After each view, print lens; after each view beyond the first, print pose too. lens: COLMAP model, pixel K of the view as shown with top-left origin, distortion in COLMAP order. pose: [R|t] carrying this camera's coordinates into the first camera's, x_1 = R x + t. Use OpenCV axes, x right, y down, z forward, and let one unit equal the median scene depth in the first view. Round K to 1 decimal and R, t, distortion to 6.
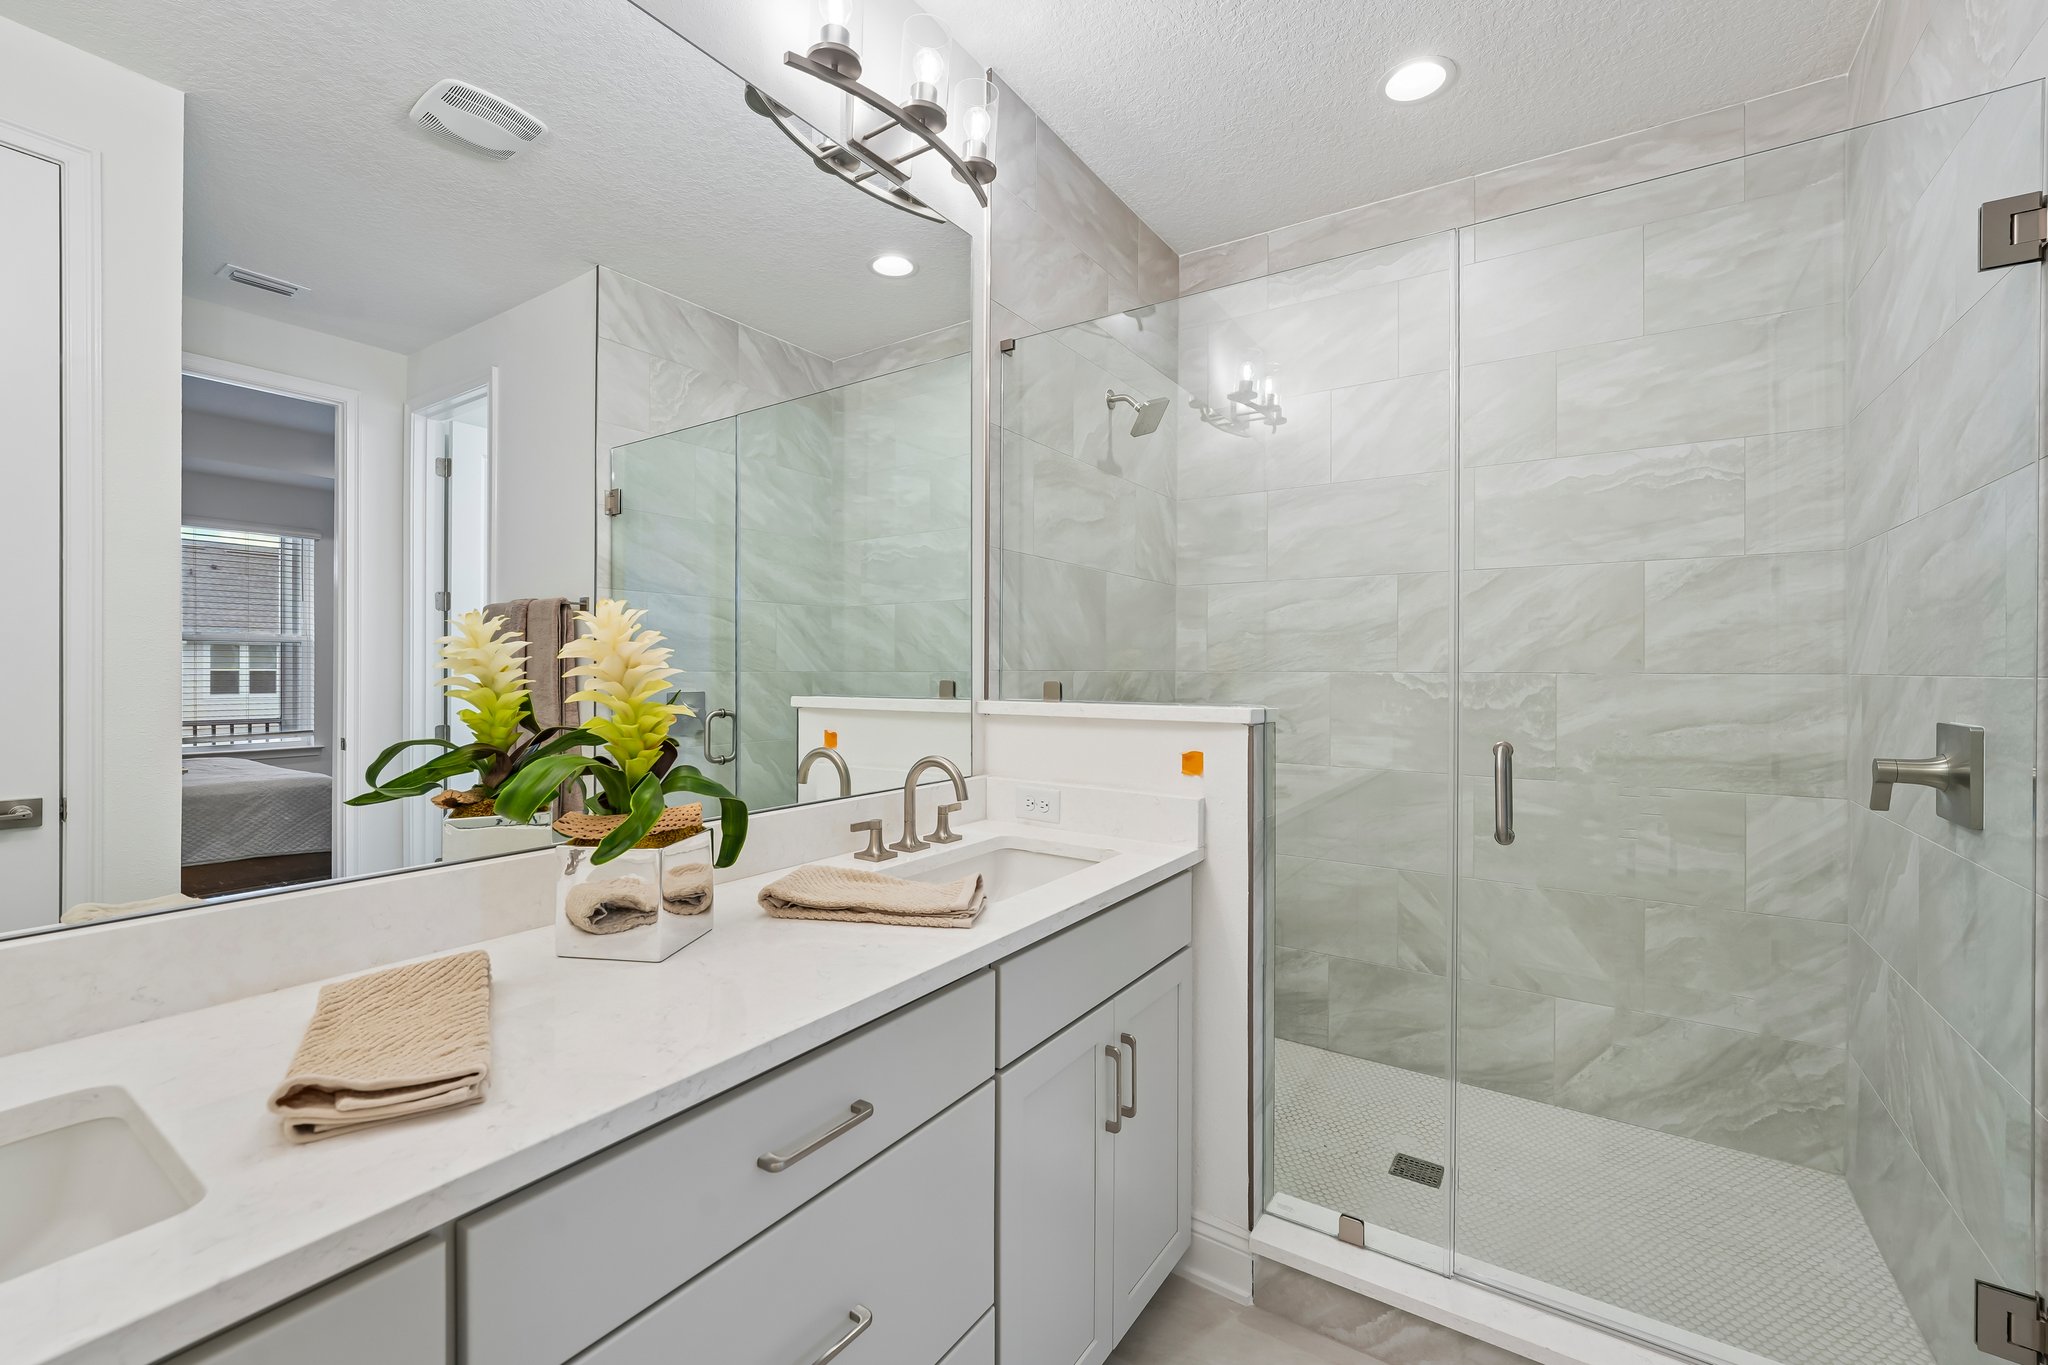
lens RADIAL K [[845.9, 0, 1040.8], [0, 845.9, 672.7], [0, 0, 1]] dist [-0.012080, 0.003470]
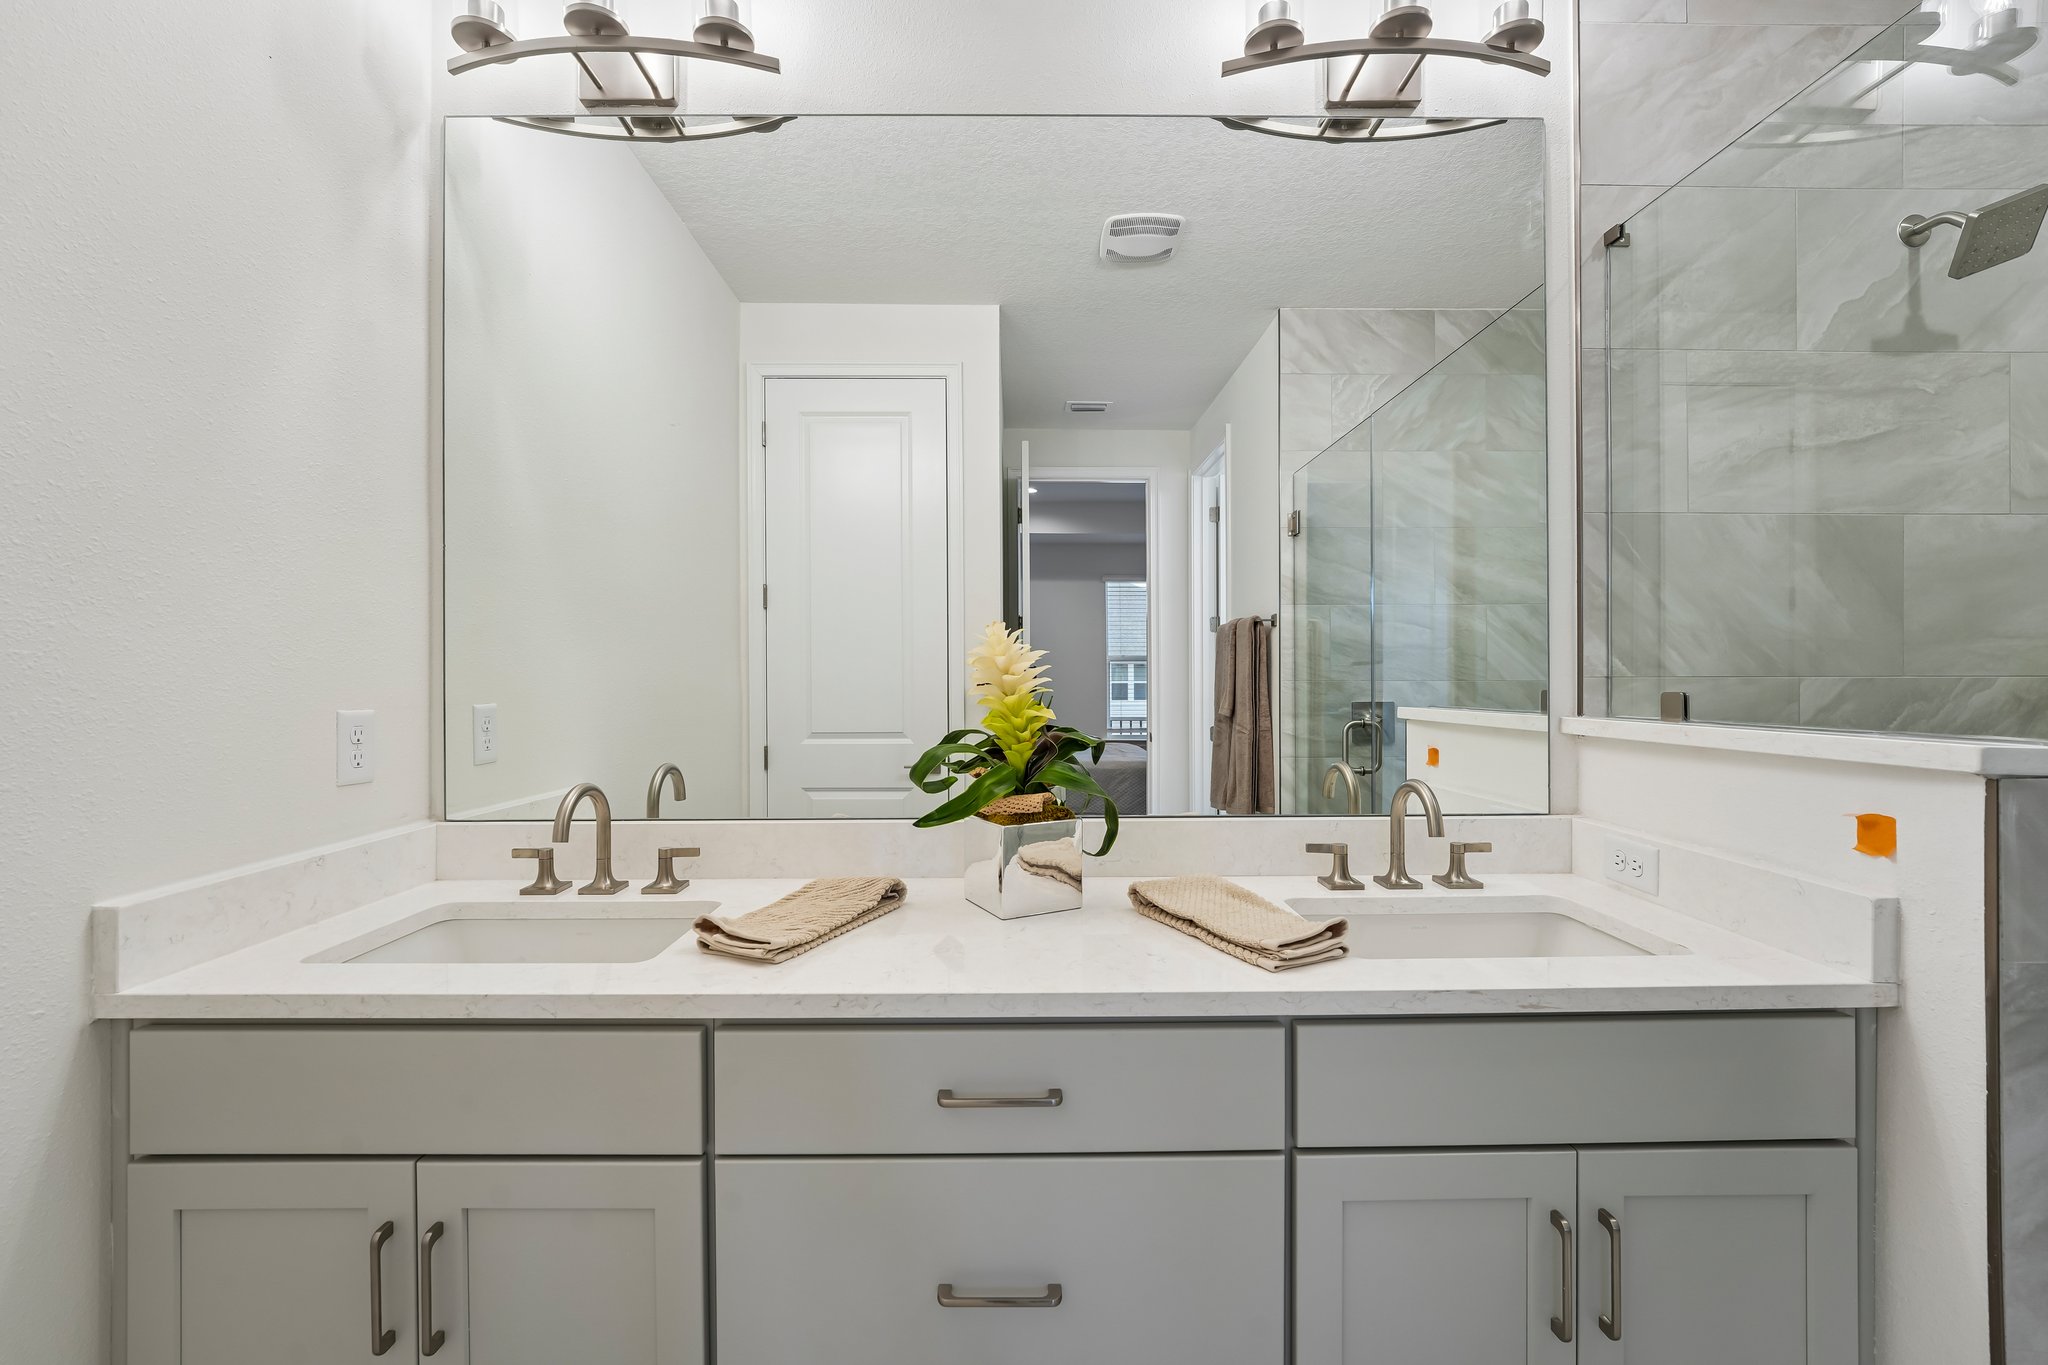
lens RADIAL K [[845.9, 0, 1022.7], [0, 845.9, 681.9], [0, 0, 1]] dist [-0.012080, 0.003470]
pose [[0.566465, -0.003800, -0.824077, 0.250246], [0.002164, 0.999993, -0.003124, 0.002170], [0.824083, -0.000014, 0.566469, 0.149159]]
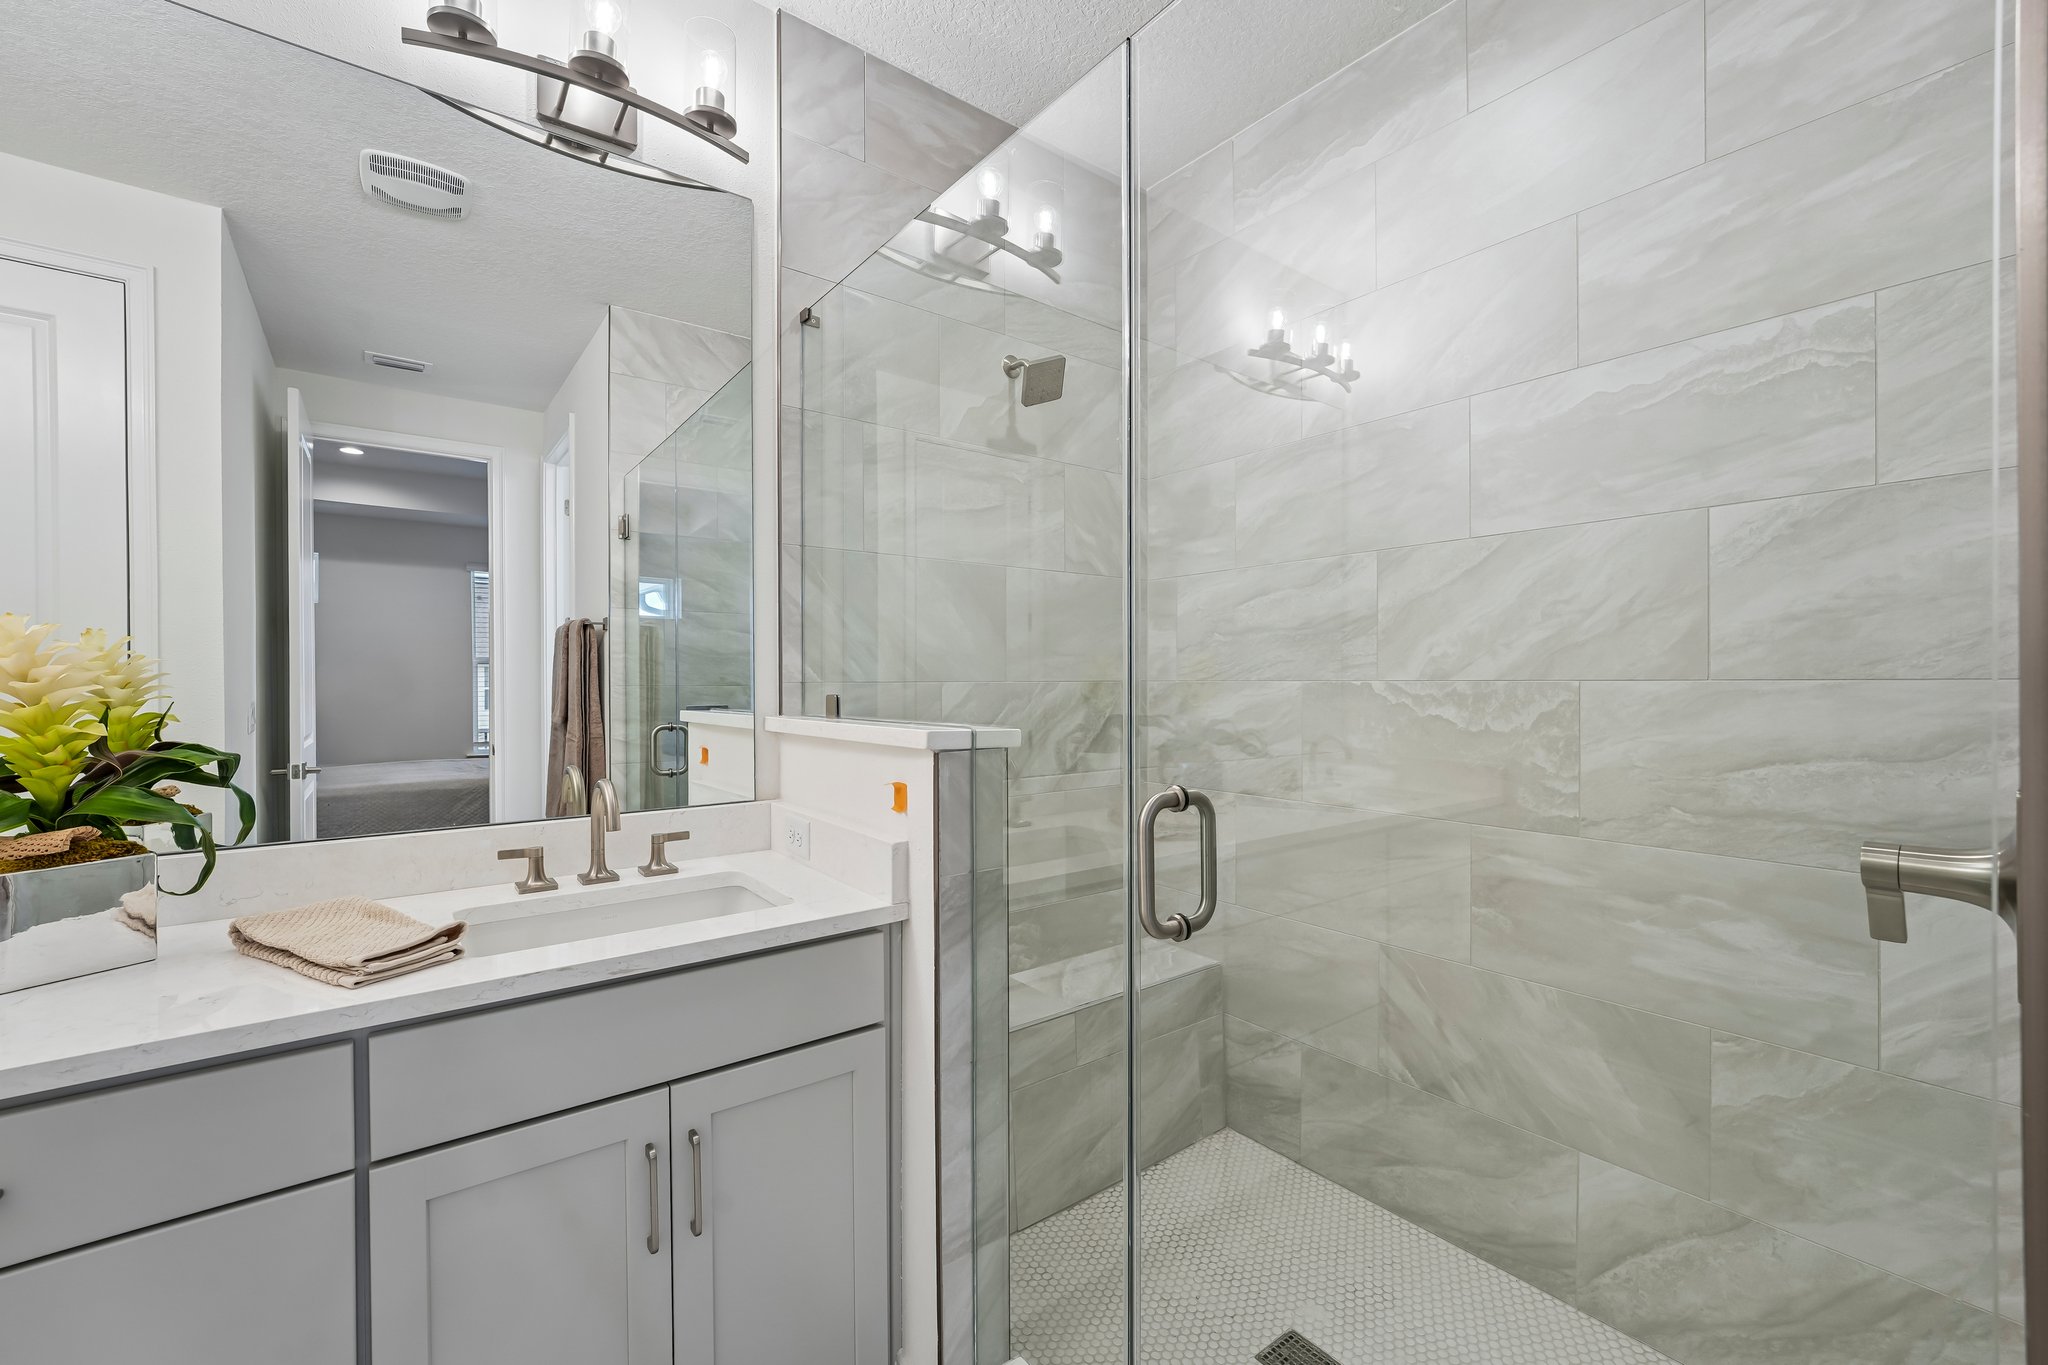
lens RADIAL K [[845.9, 0, 1024.3], [0, 845.9, 684.8], [0, 0, 1]] dist [-0.012080, 0.003470]
pose [[0.947230, -0.006777, -0.320483, 0.425528], [0.007047, 0.999975, -0.000319, 0.001115], [0.320477, -0.001956, 0.947254, 0.215675]]
